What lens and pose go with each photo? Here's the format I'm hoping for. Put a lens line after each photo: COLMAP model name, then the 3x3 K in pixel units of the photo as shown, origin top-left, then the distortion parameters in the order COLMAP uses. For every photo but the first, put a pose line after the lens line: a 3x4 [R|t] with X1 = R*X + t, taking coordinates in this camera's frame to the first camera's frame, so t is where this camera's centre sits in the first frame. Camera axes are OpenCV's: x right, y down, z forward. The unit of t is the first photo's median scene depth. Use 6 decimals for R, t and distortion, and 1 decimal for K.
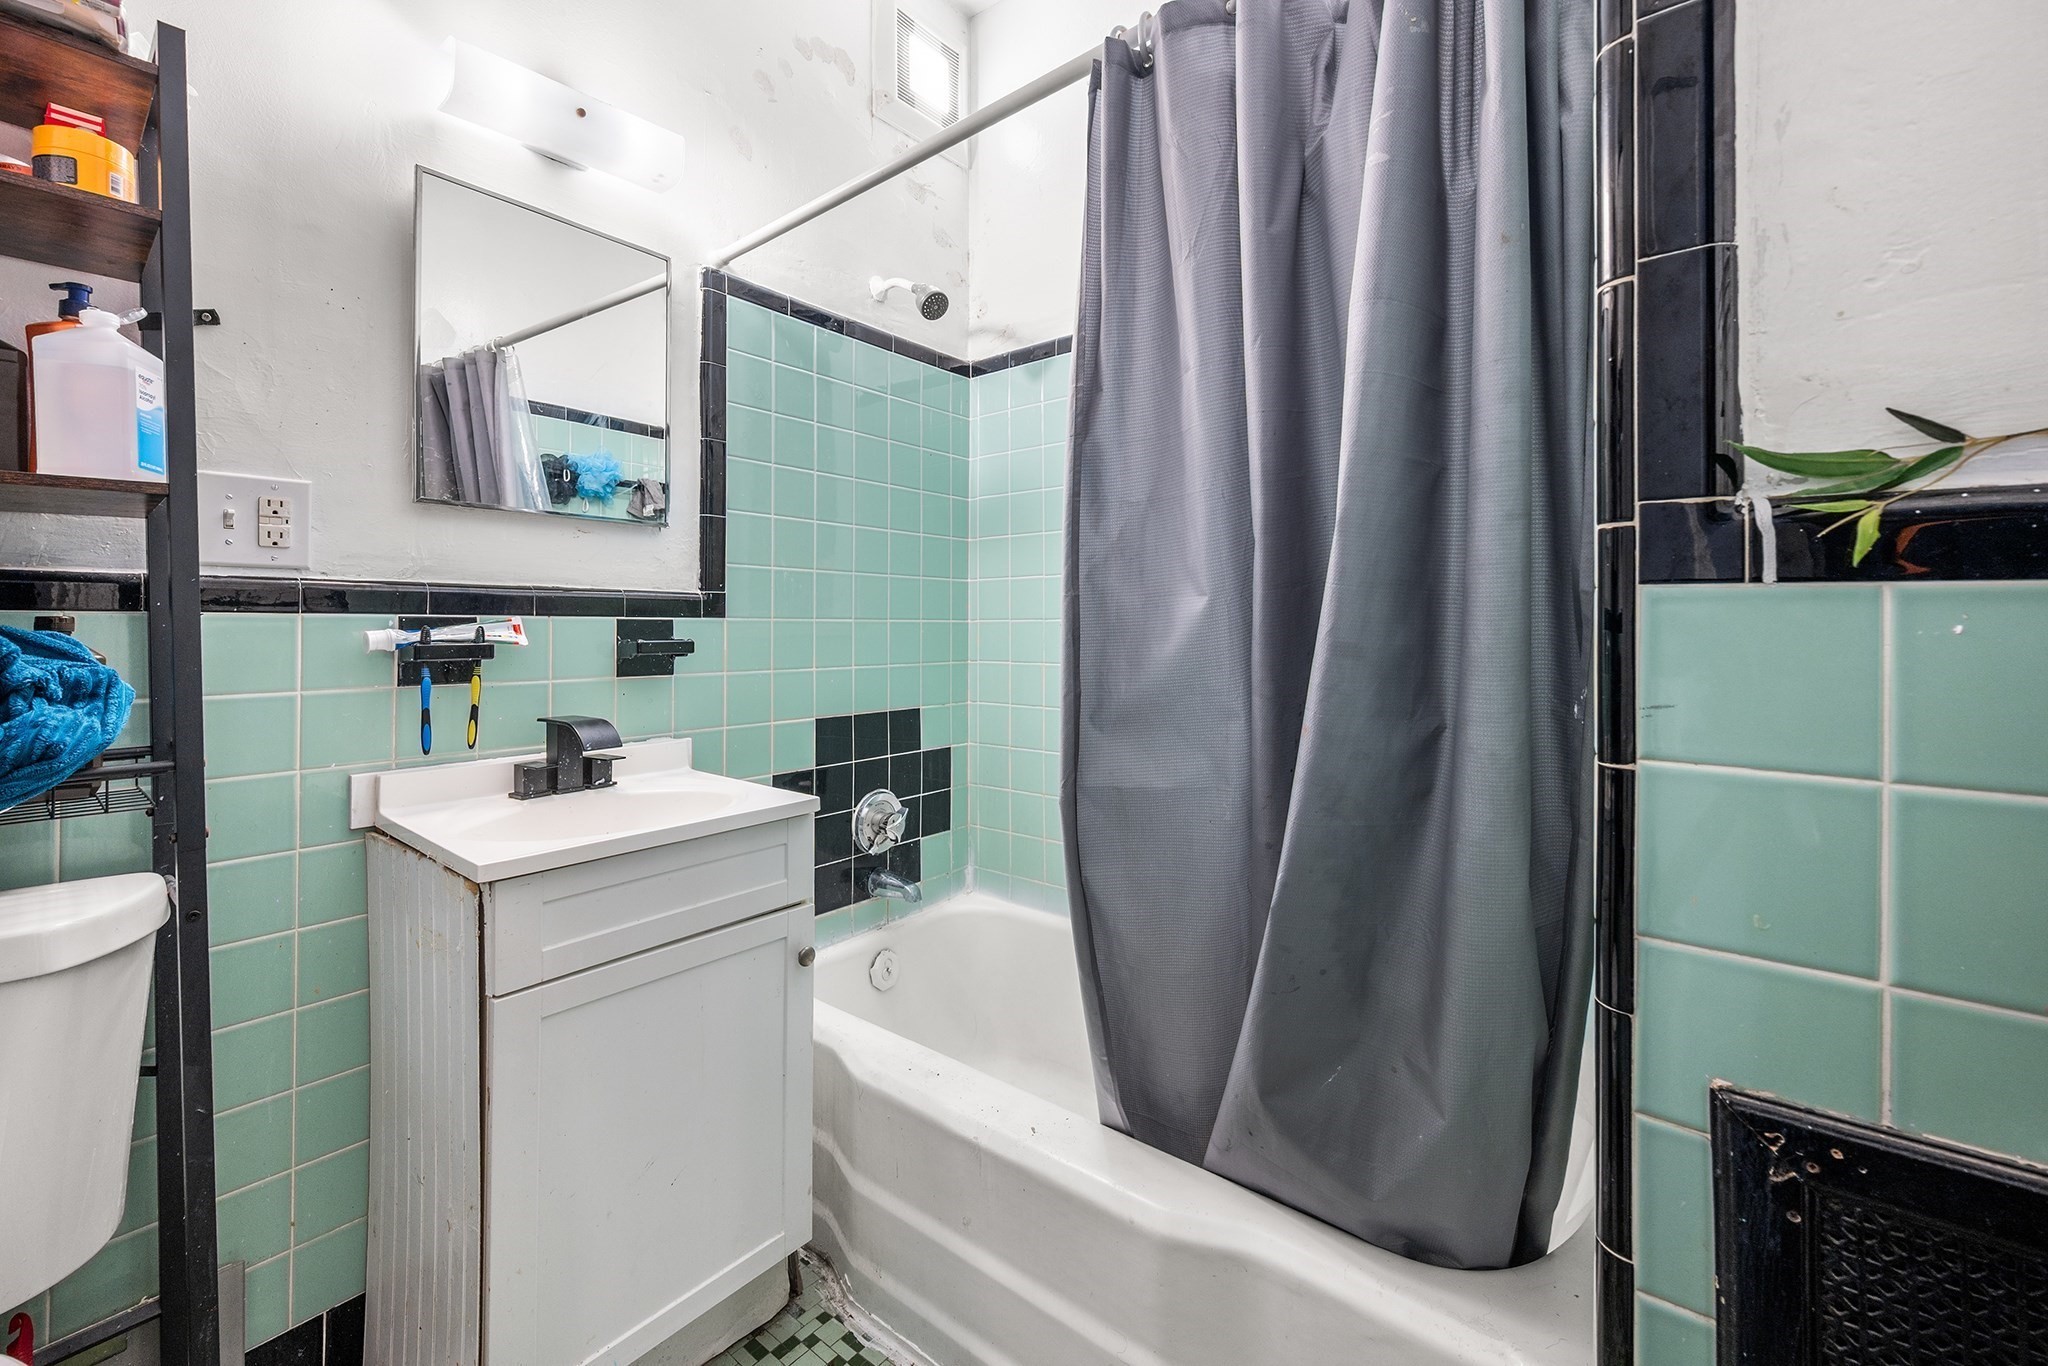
lens RADIAL K [[815.7, 0, 1009.0], [0, 815.7, 624.5], [0, 0, 1]] dist [0.001576, -0.000148]
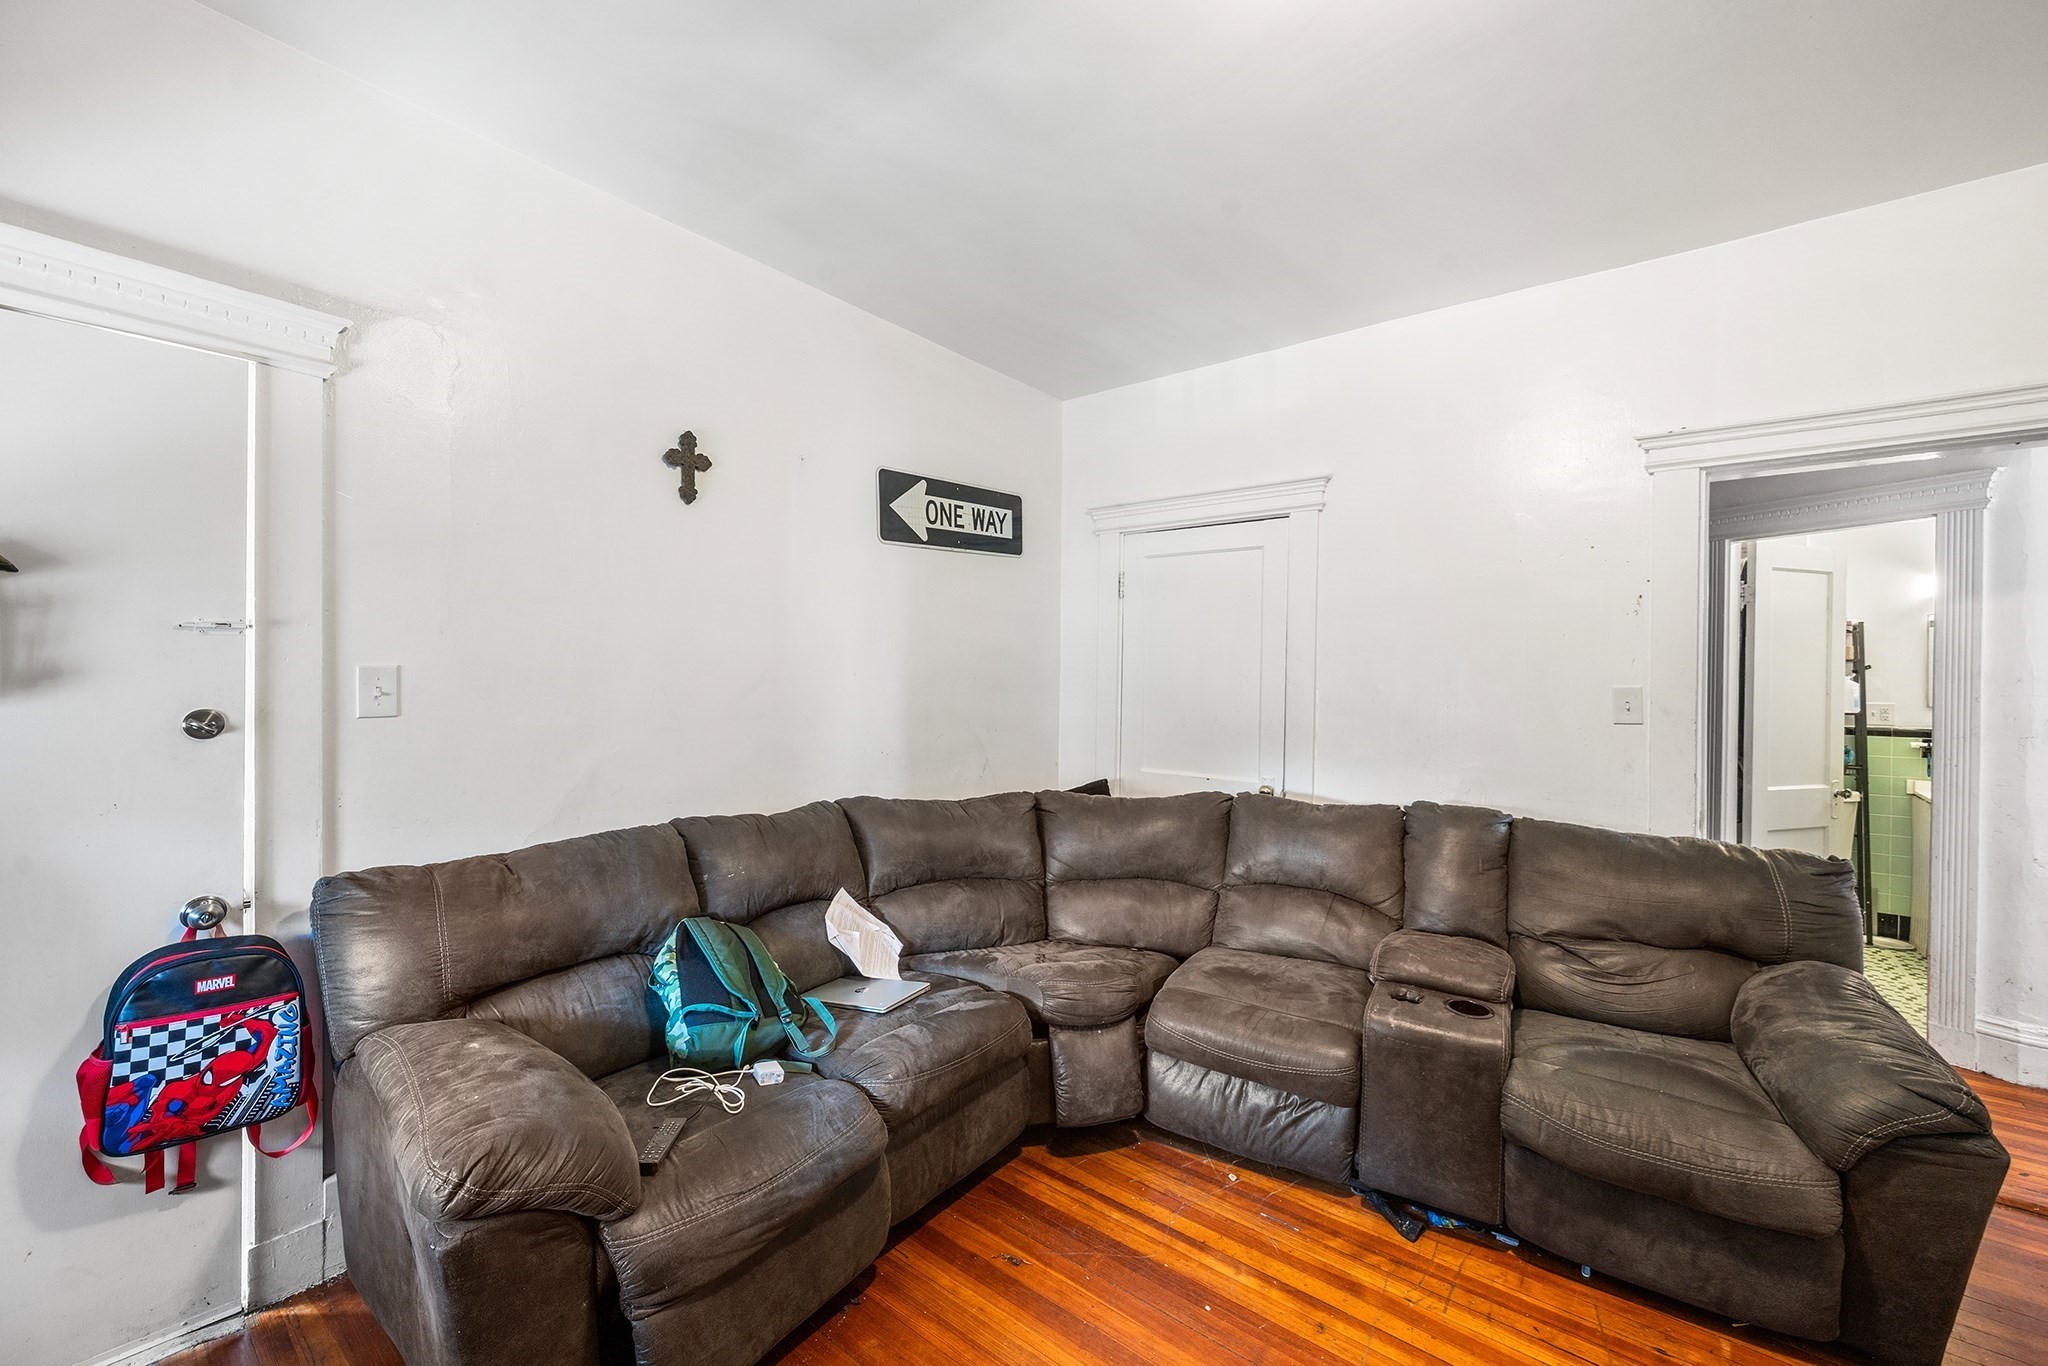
lens RADIAL K [[815.7, 0, 1027.4], [0, 815.7, 666.4], [0, 0, 1]] dist [0.001576, -0.000148]
pose [[-0.007266, -0.008416, -0.999938, 3.338676], [-0.006766, 0.999942, -0.008367, -0.312945], [0.999951, 0.006705, -0.007322, -3.383965]]
